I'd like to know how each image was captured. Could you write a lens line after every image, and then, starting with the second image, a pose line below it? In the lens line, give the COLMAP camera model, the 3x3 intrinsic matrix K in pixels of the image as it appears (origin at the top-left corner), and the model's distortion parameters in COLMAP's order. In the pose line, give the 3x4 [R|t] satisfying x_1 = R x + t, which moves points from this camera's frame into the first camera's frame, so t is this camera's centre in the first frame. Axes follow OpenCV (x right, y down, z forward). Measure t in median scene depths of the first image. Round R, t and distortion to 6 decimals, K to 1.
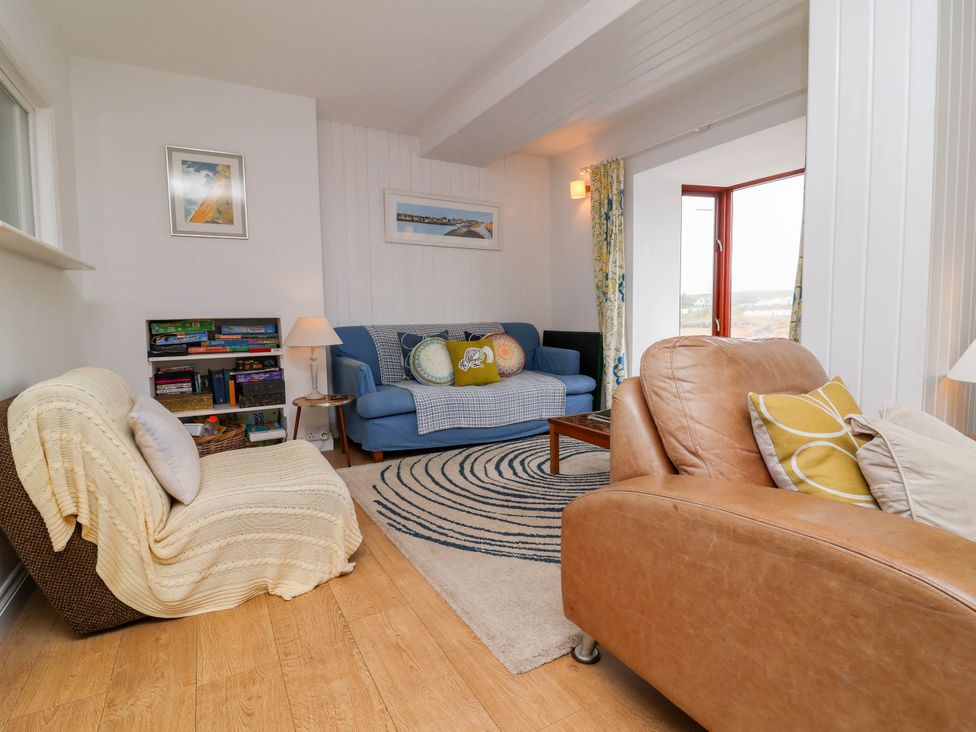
lens RADIAL K [[502.2, 0, 496.7], [0, 502.2, 358.2], [0, 0, 1]] dist [-0.000589, -0.014795]
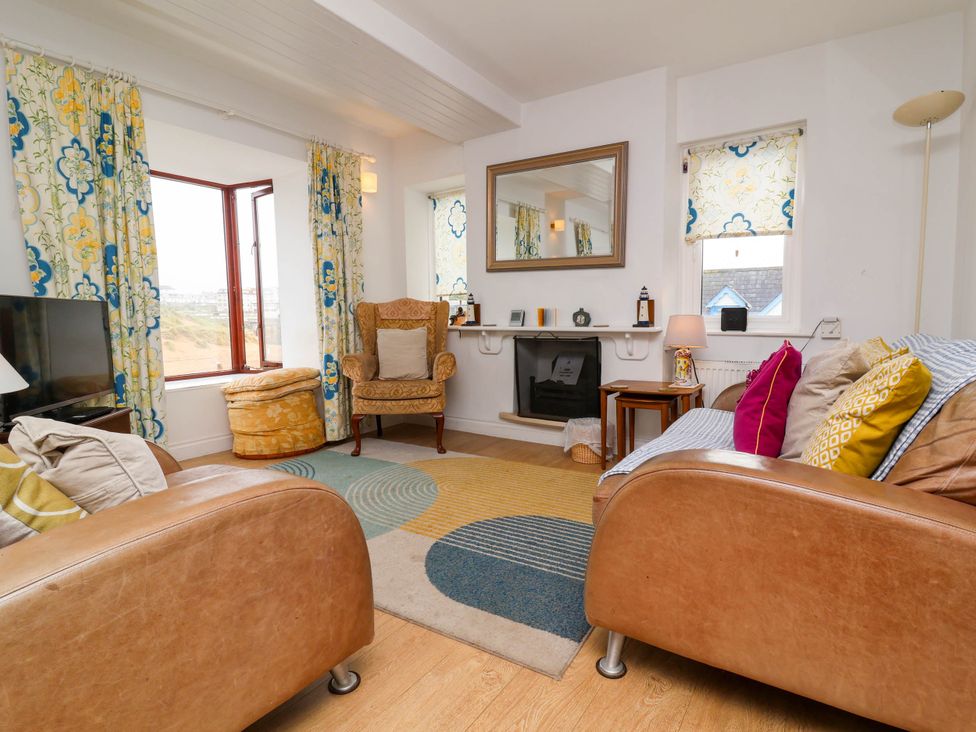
lens RADIAL K [[504.1, 0, 499.1], [0, 504.1, 356.8], [0, 0, 1]] dist [0.000905, -0.015353]
pose [[-0.449874, -0.051918, 0.891582, -0.159855], [0.093537, 0.990079, 0.104850, -0.014330], [-0.888180, 0.130565, -0.440555, 0.196186]]
